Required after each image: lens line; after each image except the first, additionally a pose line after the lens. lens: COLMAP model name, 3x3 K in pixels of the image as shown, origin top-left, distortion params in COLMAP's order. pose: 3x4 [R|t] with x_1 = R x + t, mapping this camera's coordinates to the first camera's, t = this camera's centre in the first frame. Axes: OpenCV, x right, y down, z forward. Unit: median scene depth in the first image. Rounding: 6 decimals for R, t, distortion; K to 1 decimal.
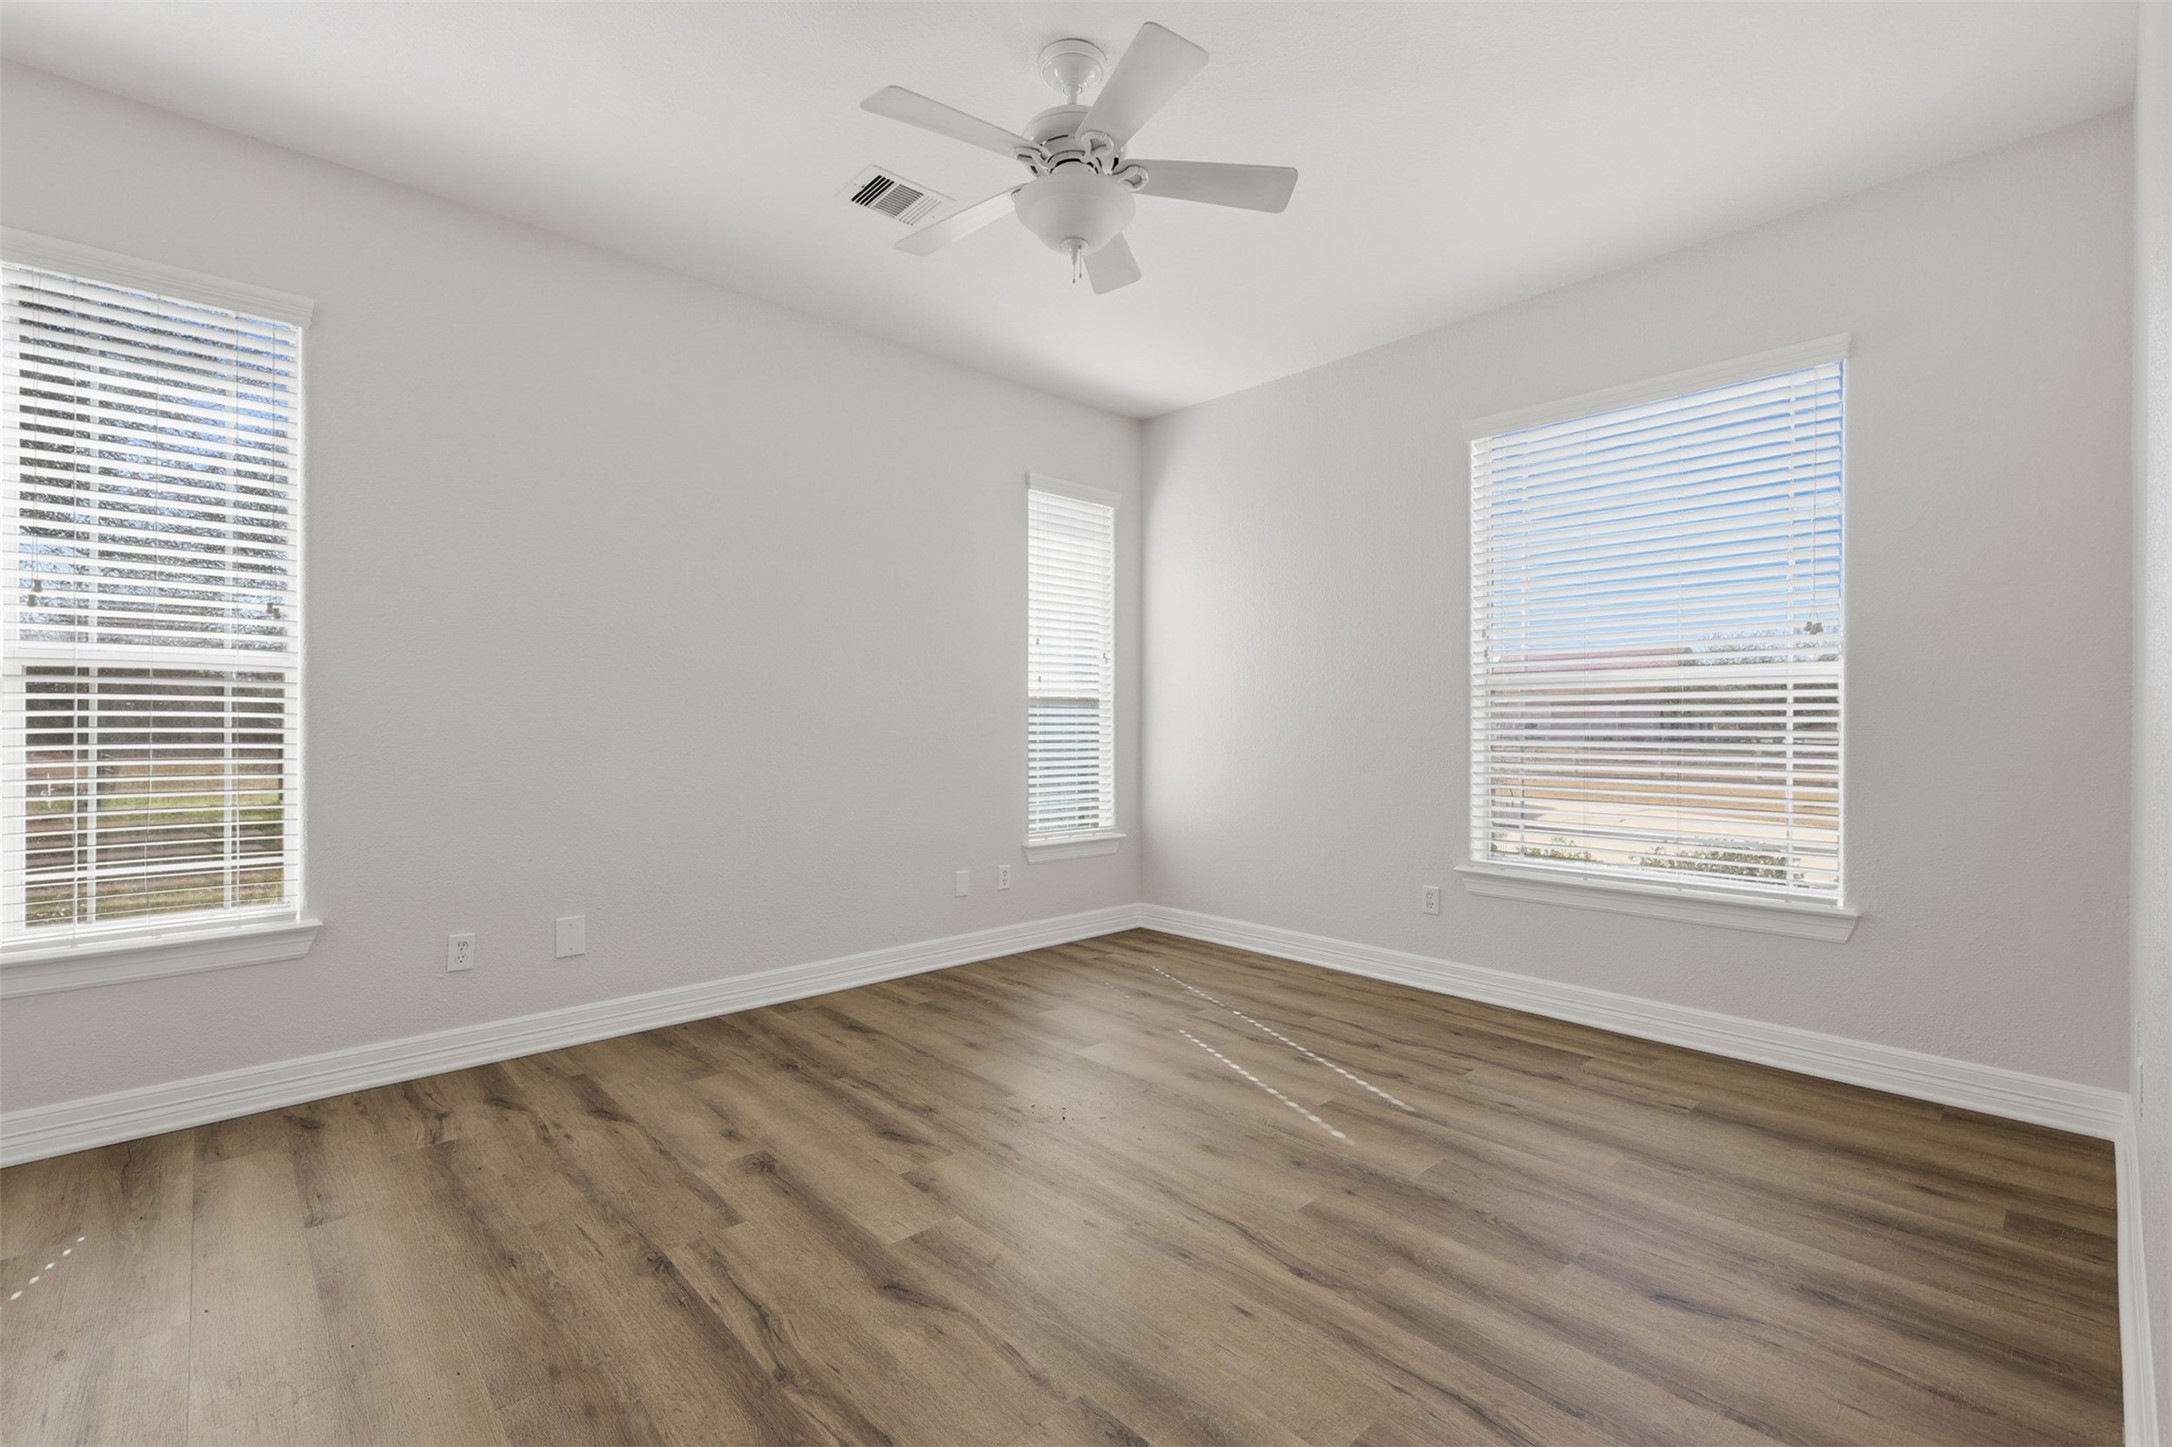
lens RADIAL K [[955.4, 0, 1080.9], [0, 955.4, 724.5], [0, 0, 1]] dist [0.004276, -0.000648]
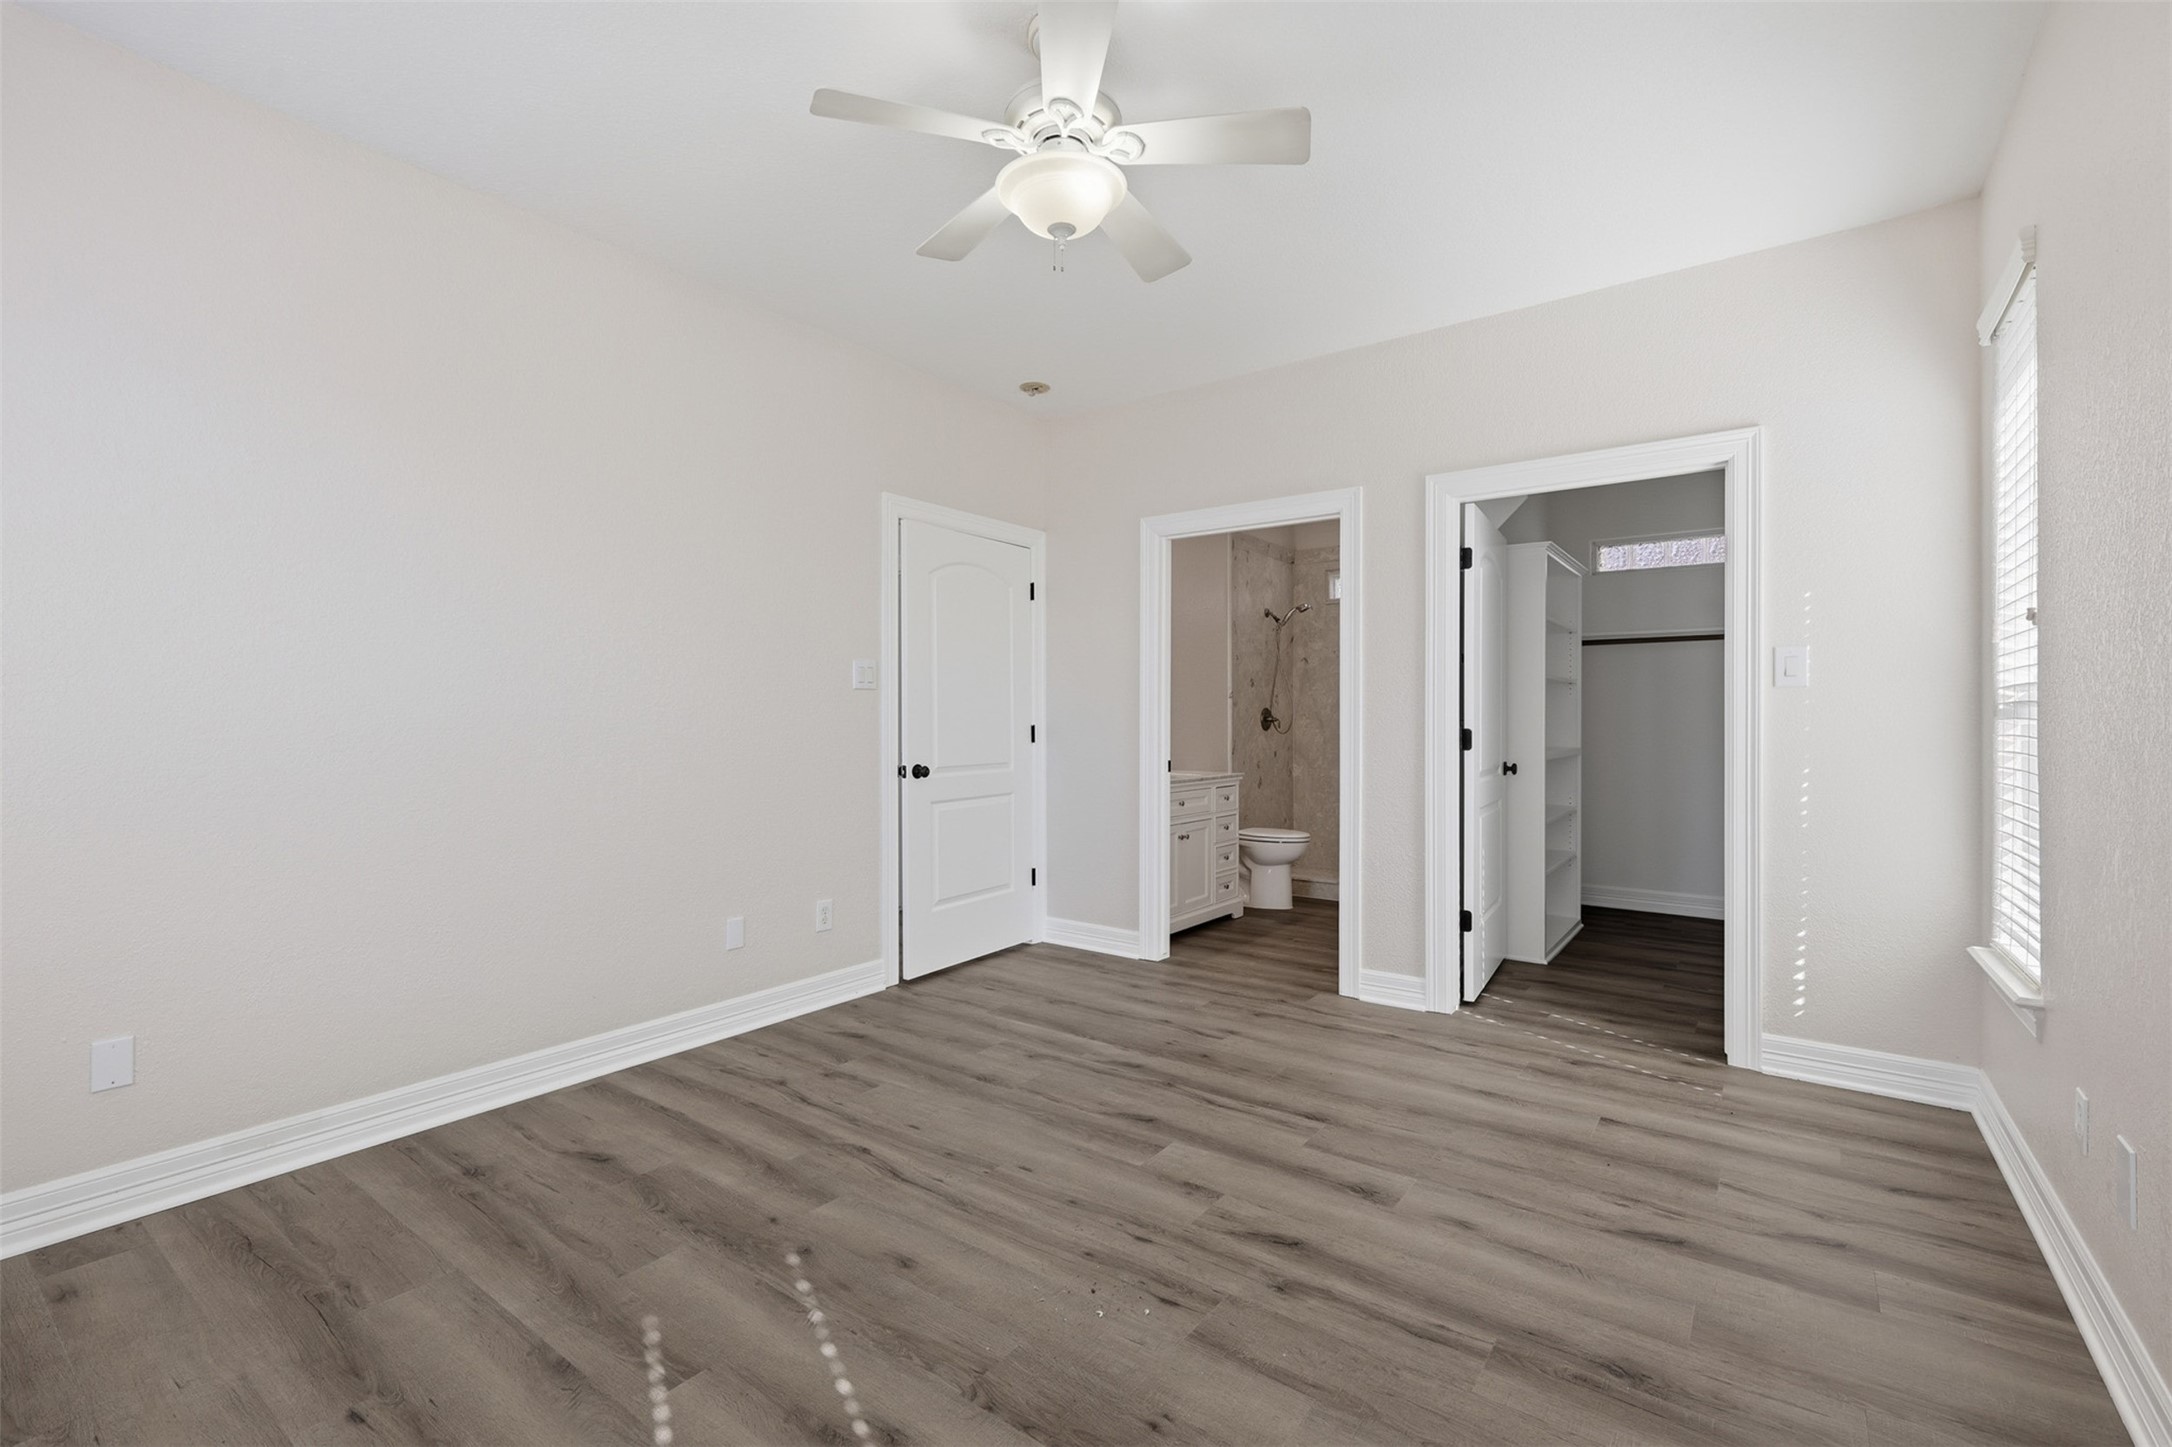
lens RADIAL K [[955.4, 0, 1097.0], [0, 955.4, 723.2], [0, 0, 1]] dist [0.004276, -0.000648]
pose [[-0.980240, -0.000709, -0.197811, 0.151279], [-0.001150, 0.999997, 0.002114, -0.031219], [0.197809, 0.002299, -0.980238, 2.079151]]
